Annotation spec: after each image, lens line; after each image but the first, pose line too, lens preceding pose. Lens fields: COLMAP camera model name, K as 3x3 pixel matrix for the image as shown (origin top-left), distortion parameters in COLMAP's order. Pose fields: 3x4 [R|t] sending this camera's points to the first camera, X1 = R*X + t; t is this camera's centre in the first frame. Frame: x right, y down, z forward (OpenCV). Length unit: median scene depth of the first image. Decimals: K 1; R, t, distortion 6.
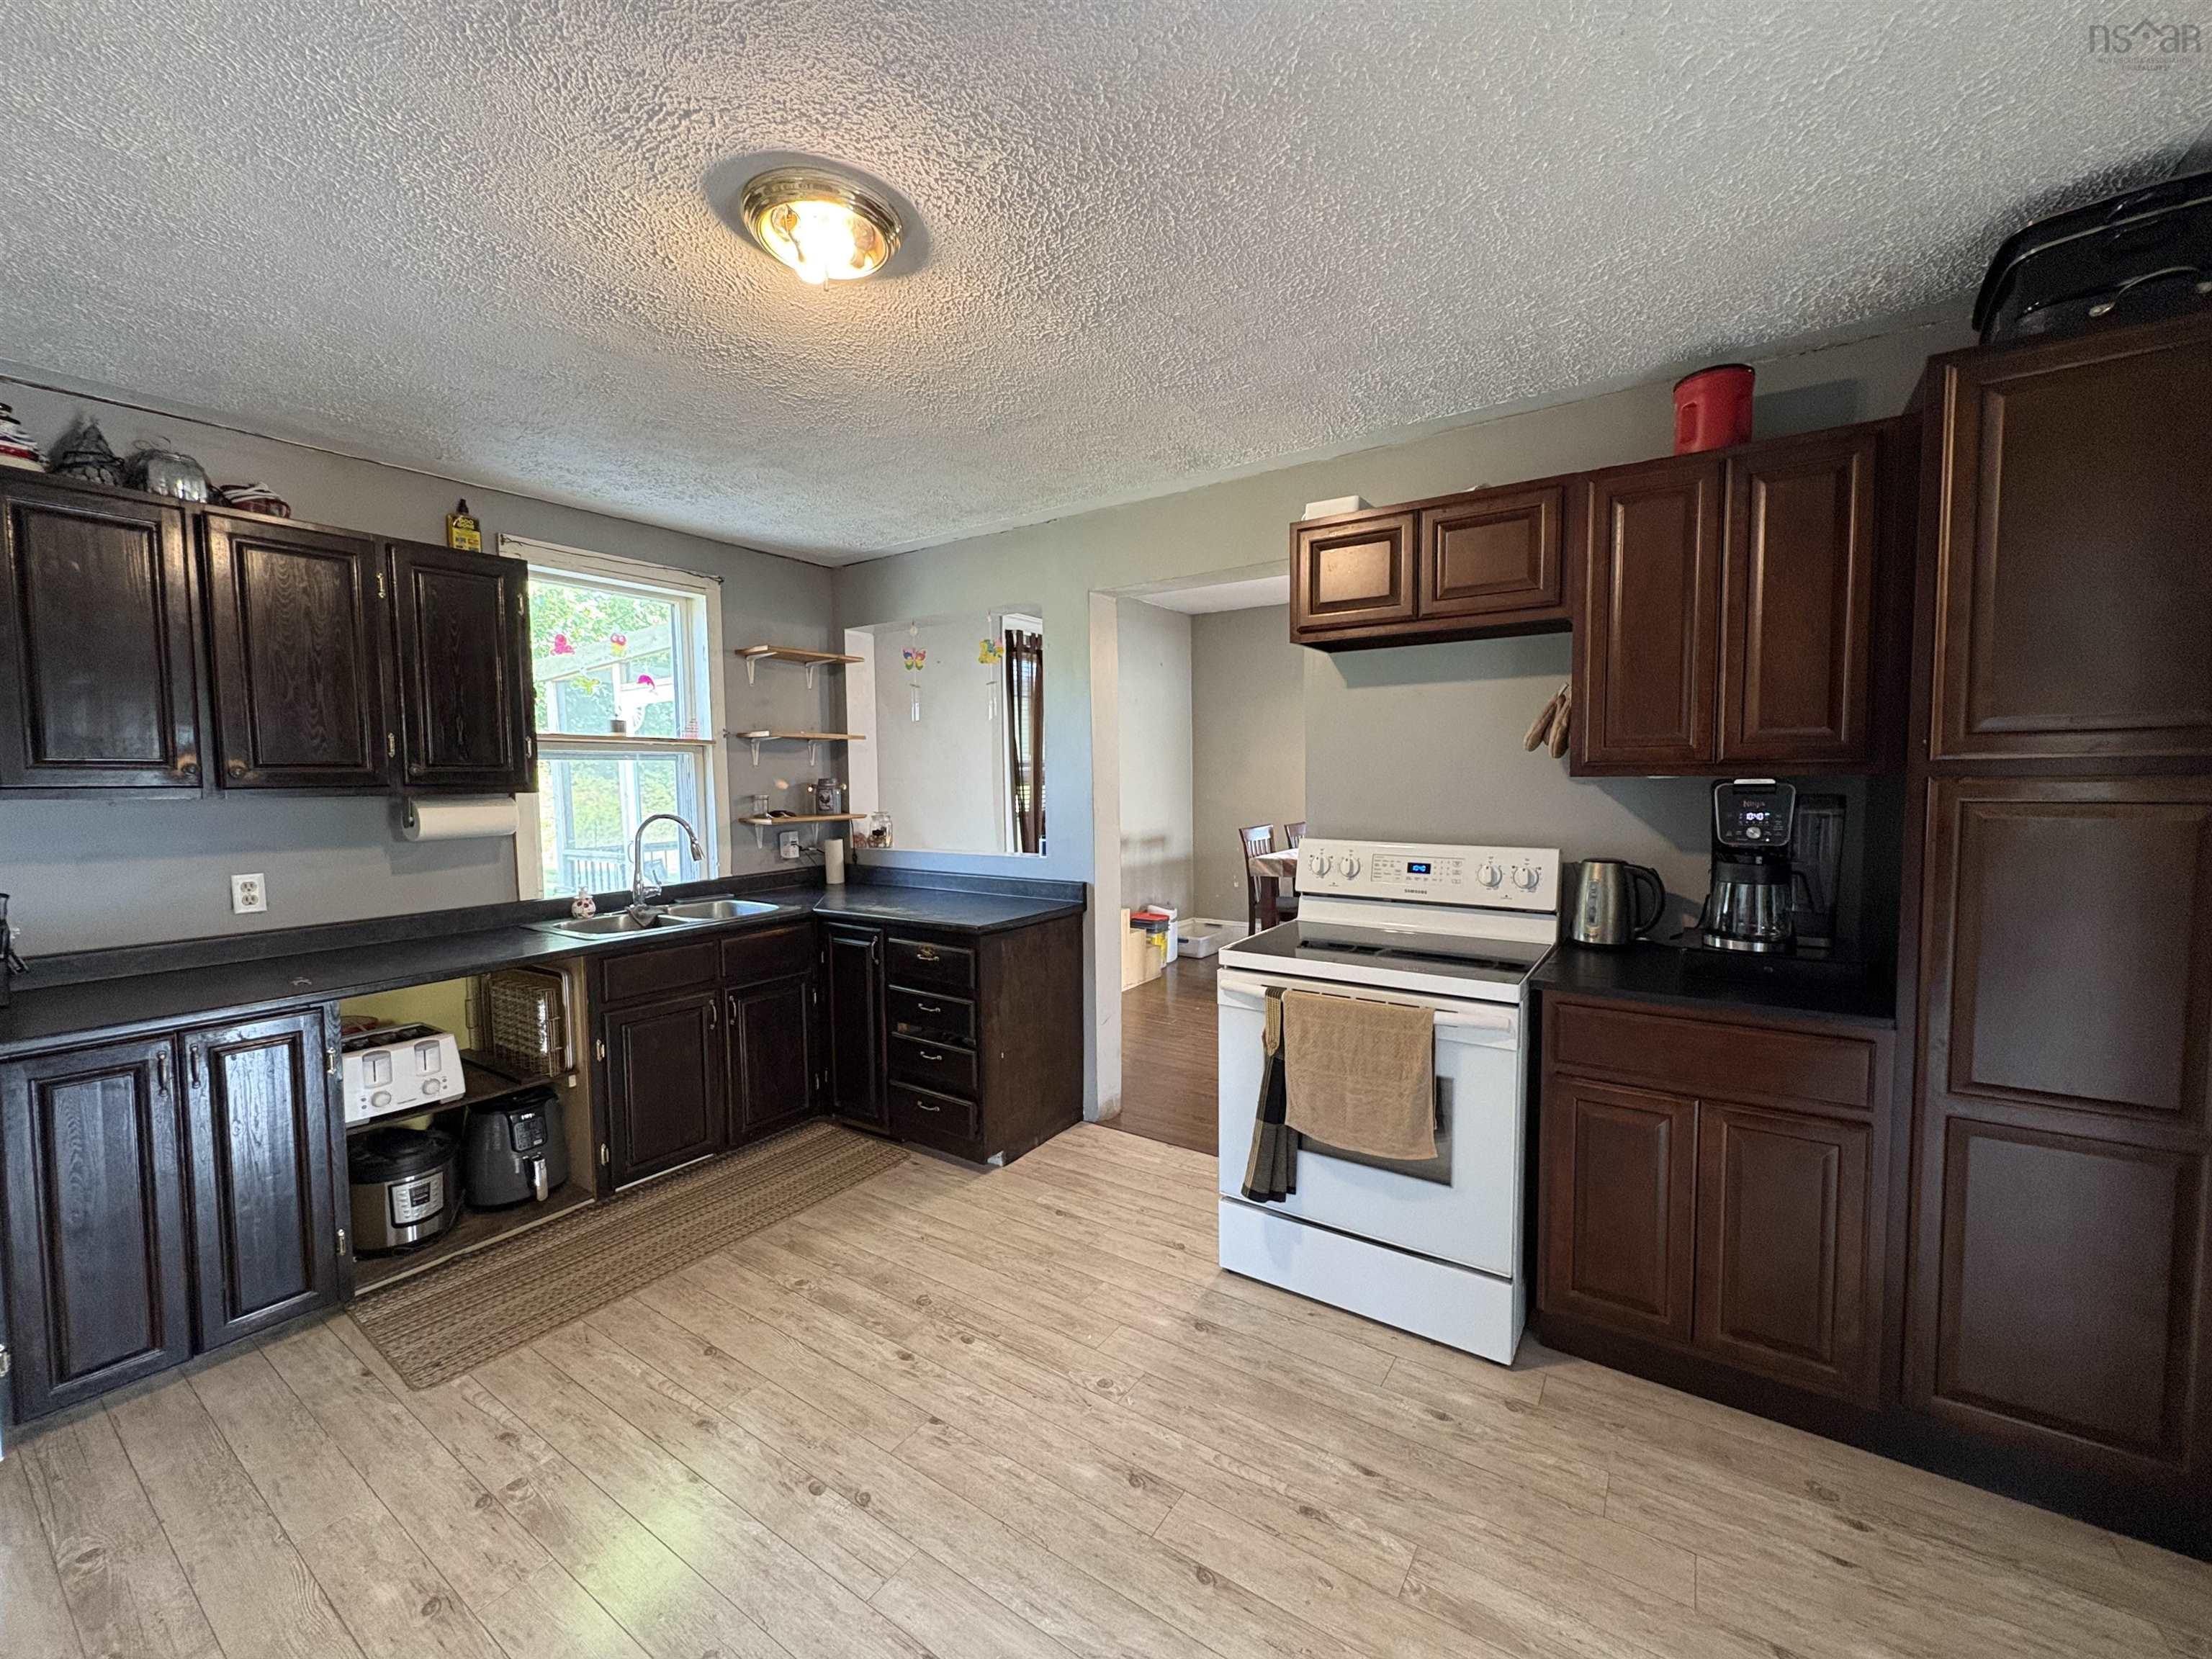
lens RADIAL K [[880.4, 0, 1111.2], [0, 880.4, 825.0], [0, 0, 1]] dist [0.000063, -0.000372]
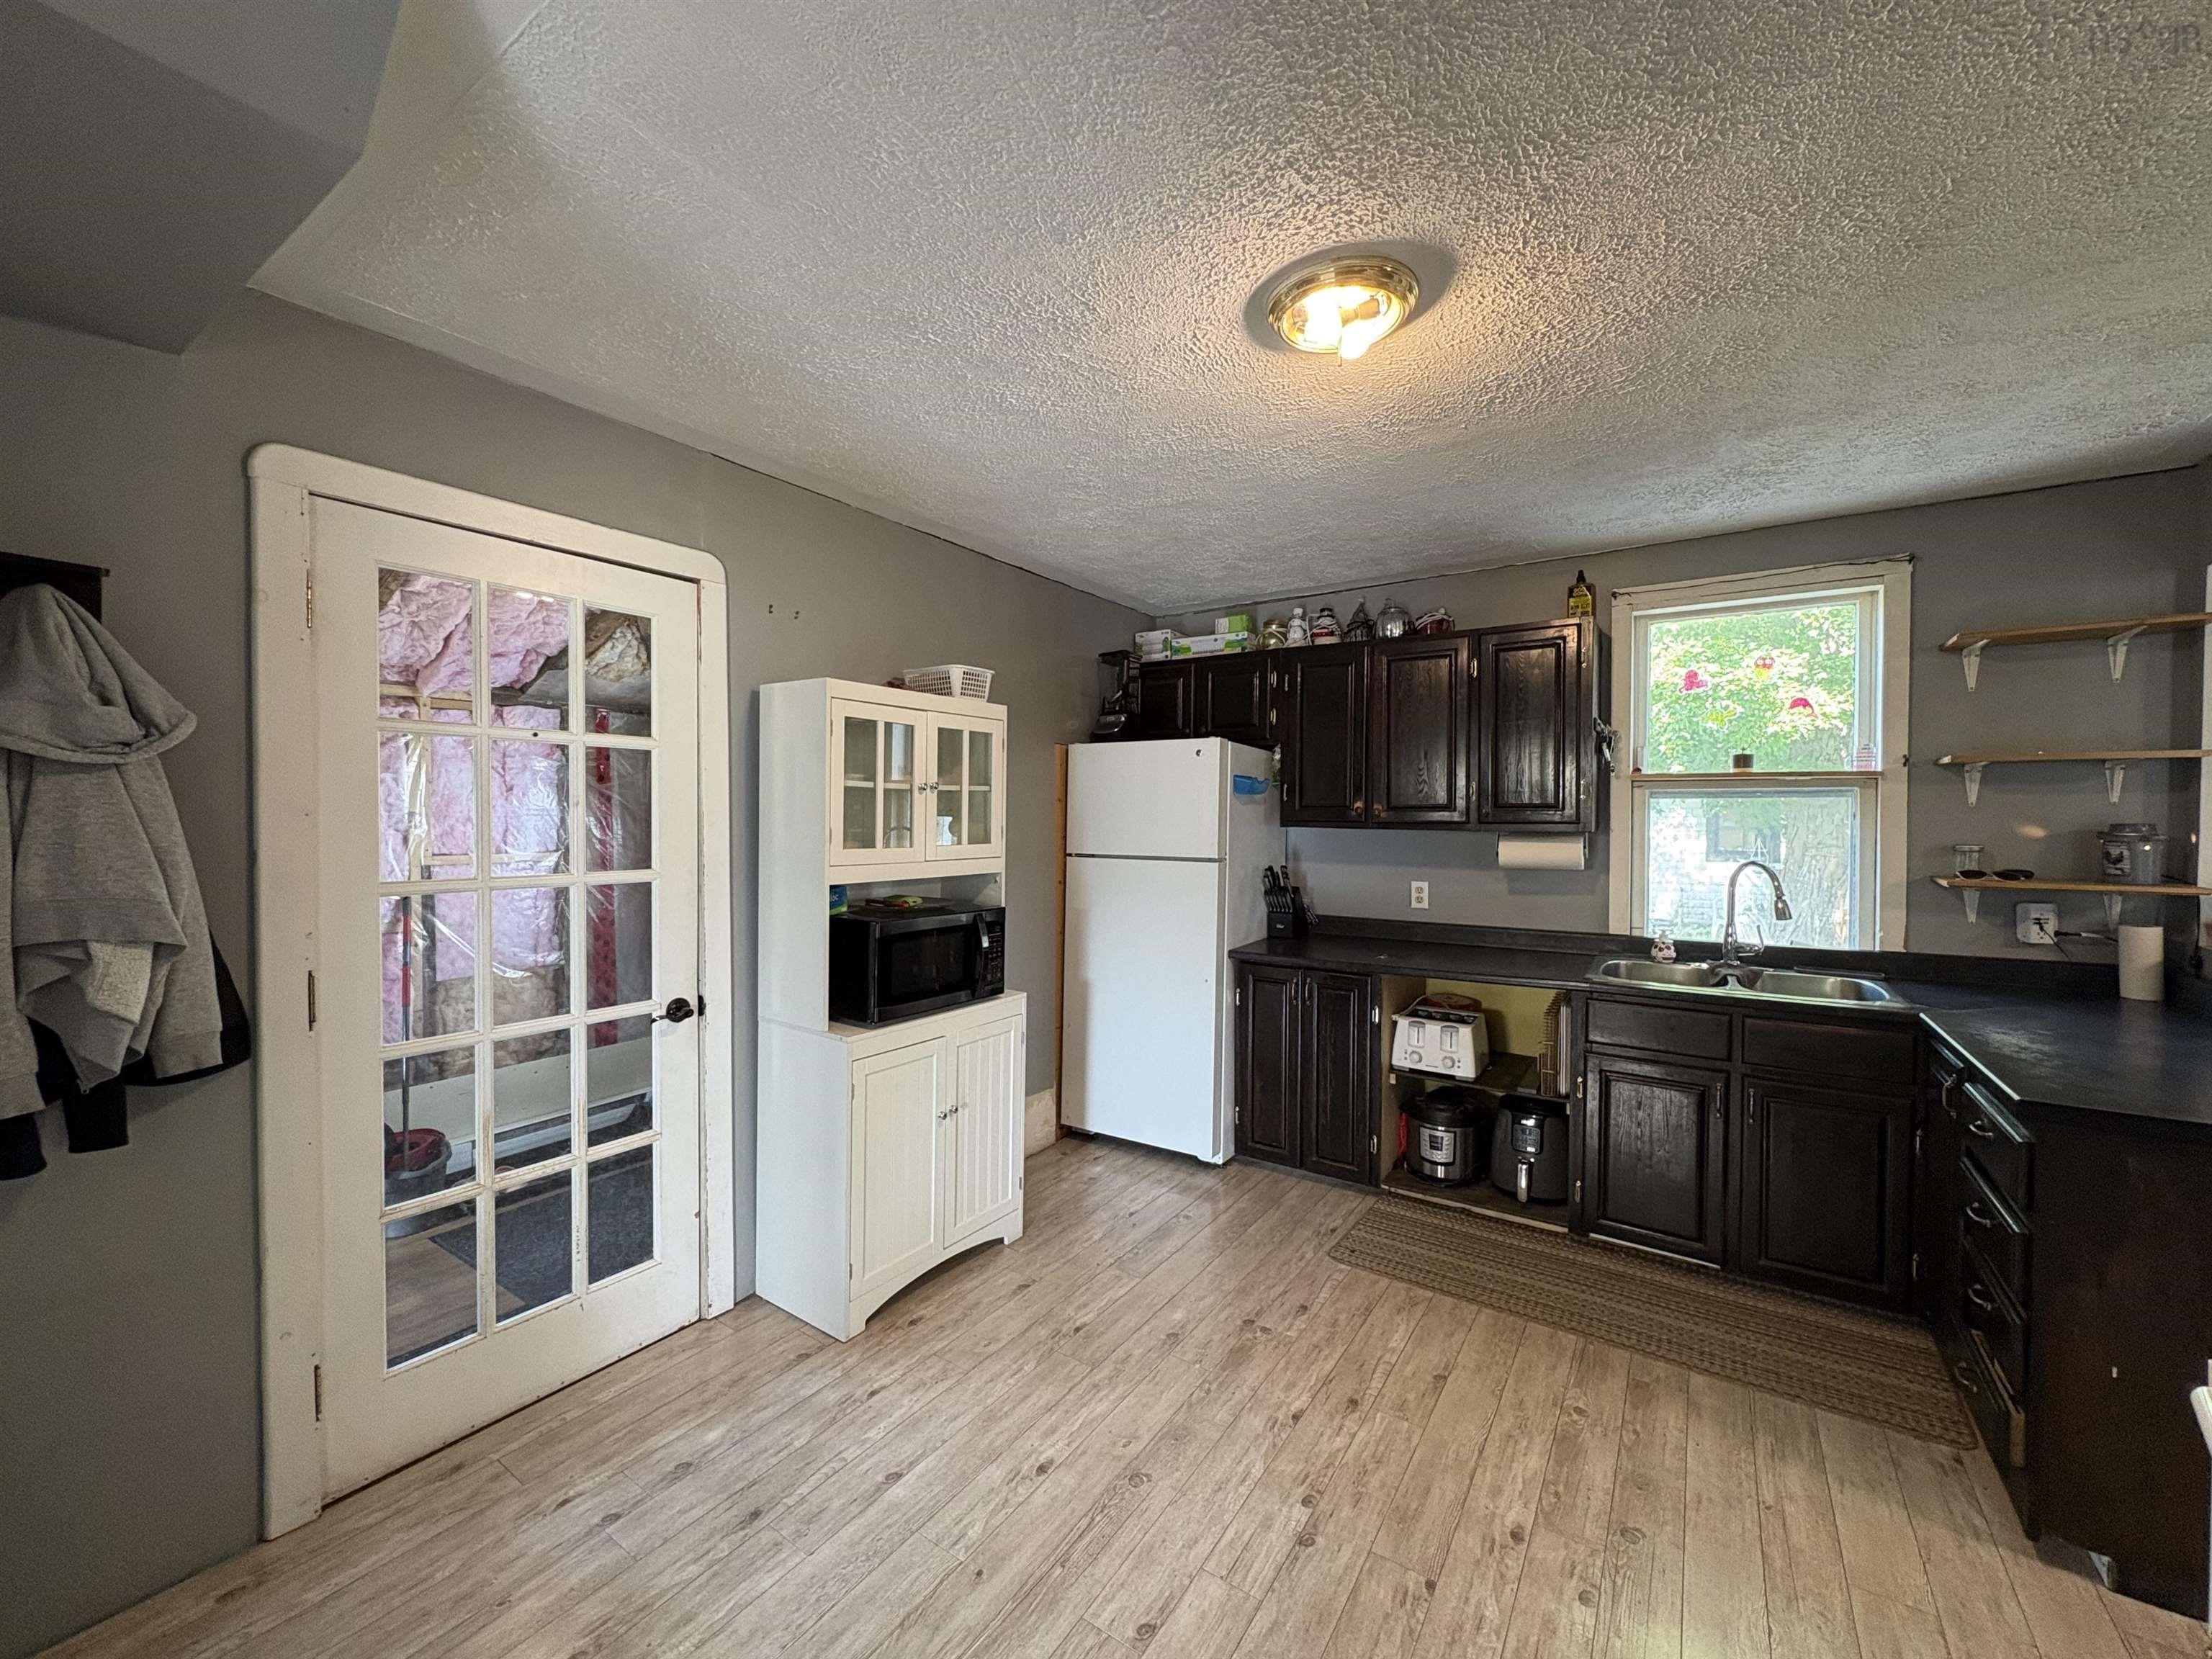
lens RADIAL K [[880.4, 0, 1104.2], [0, 880.4, 827.9], [0, 0, 1]] dist [0.000063, -0.000372]
pose [[-0.010201, 0.028227, -0.999549, 0.433143], [-0.056266, 0.998002, 0.028758, -0.041407], [0.998364, 0.056534, -0.008592, 0.446597]]
